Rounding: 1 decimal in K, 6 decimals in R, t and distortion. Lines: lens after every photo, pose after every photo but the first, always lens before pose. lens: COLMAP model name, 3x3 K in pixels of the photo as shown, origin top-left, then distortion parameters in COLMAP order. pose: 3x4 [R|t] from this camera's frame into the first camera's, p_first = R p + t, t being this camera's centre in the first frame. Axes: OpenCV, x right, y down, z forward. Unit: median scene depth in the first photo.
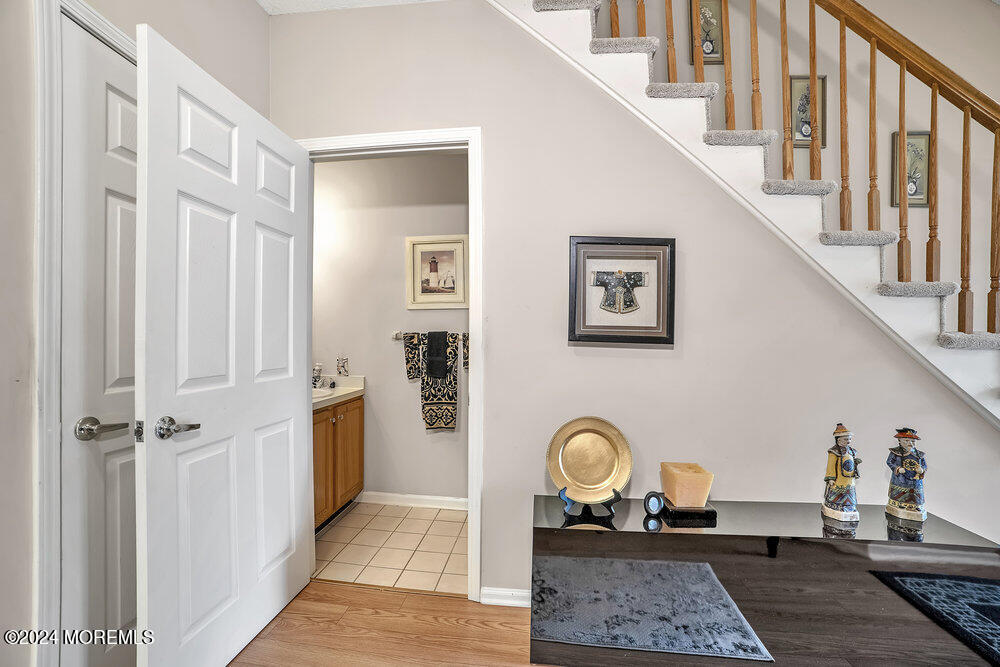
lens RADIAL K [[406.0, 0, 489.3], [0, 406.0, 336.8], [0, 0, 1]] dist [-0.103786, 0.039492]
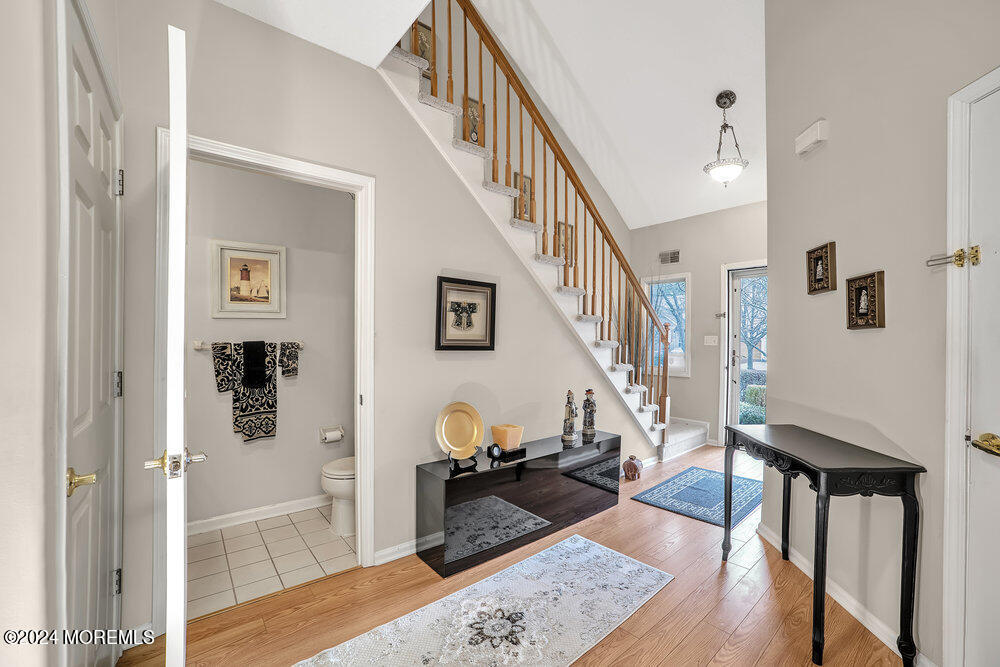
lens RADIAL K [[373.2, 0, 499.3], [0, 373.2, 335.5], [0, 0, 1]] dist [-0.088404, 0.027968]
pose [[0.733495, -0.003318, 0.679687, -0.290393], [0.008423, 0.999956, -0.004209, -0.018421], [-0.679643, 0.008812, 0.733490, -0.056469]]
